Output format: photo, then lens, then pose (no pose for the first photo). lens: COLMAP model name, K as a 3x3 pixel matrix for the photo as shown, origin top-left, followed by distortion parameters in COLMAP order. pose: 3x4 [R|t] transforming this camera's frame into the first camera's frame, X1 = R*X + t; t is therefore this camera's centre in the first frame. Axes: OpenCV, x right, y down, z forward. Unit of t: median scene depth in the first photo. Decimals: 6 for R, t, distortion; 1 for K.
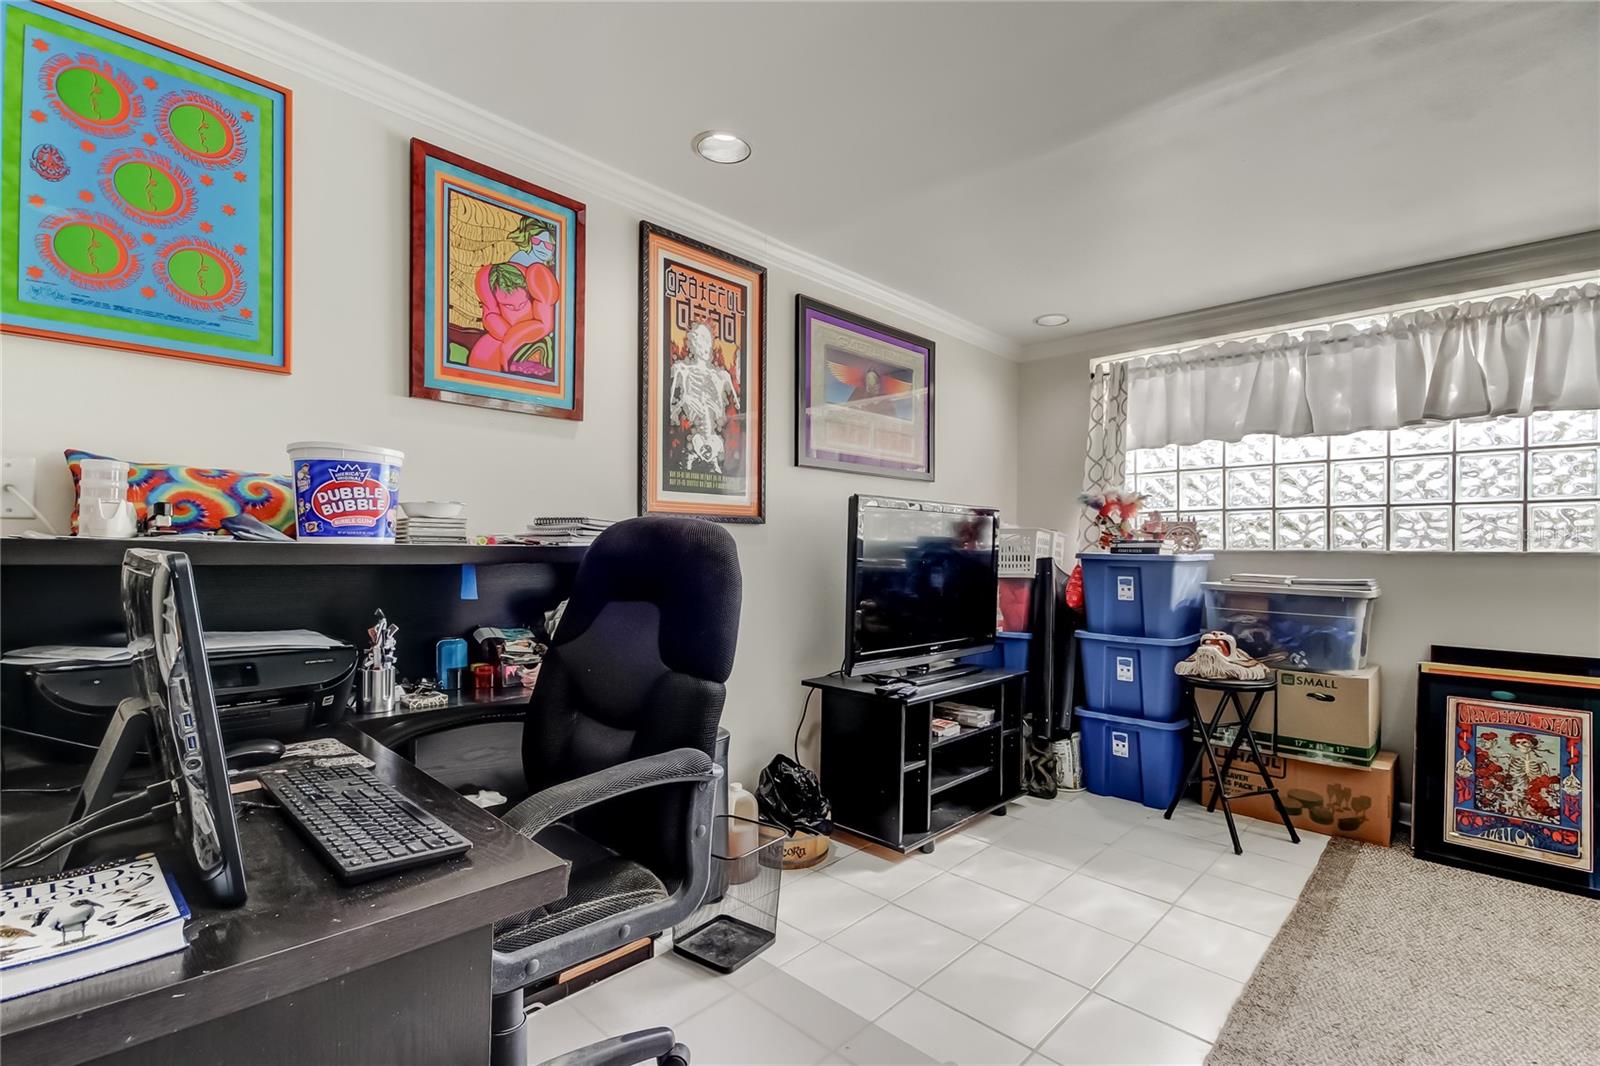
lens RADIAL K [[736.8, 0, 803.9], [0, 736.8, 541.3], [0, 0, 1]] dist [0.002557, 0.000362]
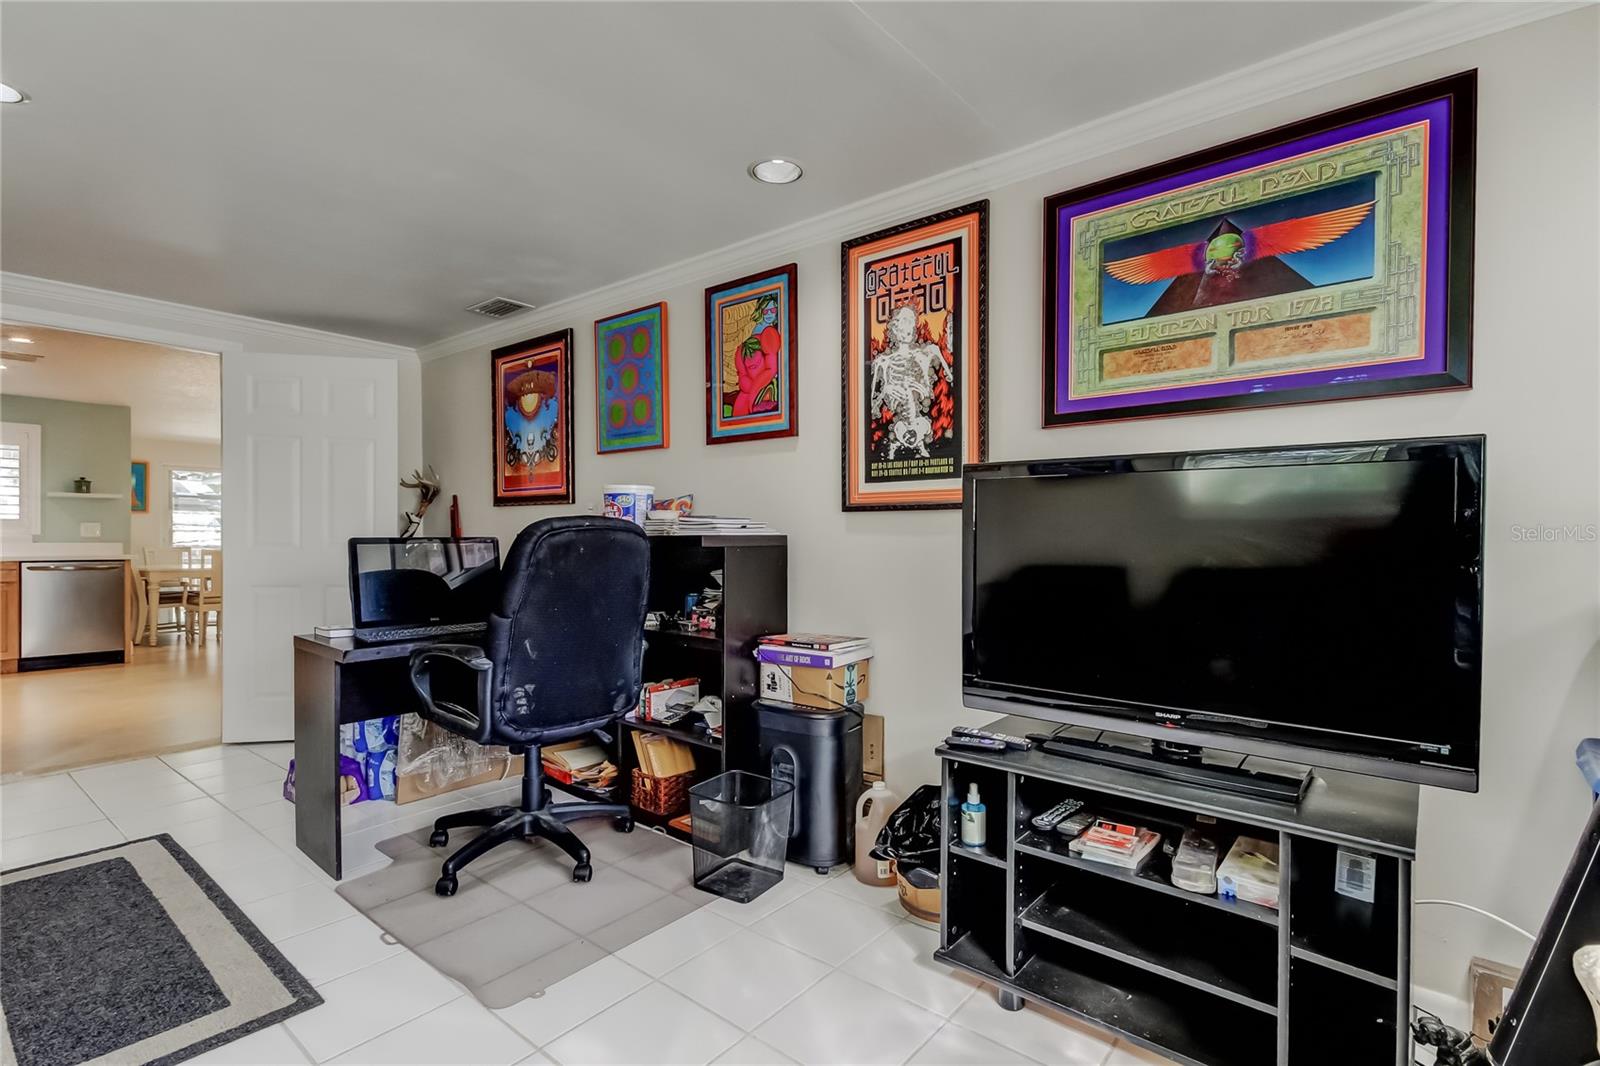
lens RADIAL K [[736.8, 0, 804.2], [0, 736.8, 537.7], [0, 0, 1]] dist [0.002557, 0.000362]
pose [[0.072370, -0.001216, -0.997377, 0.834202], [0.003331, 0.999994, -0.000978, 0.010228], [0.997372, -0.003251, 0.072373, 0.808925]]
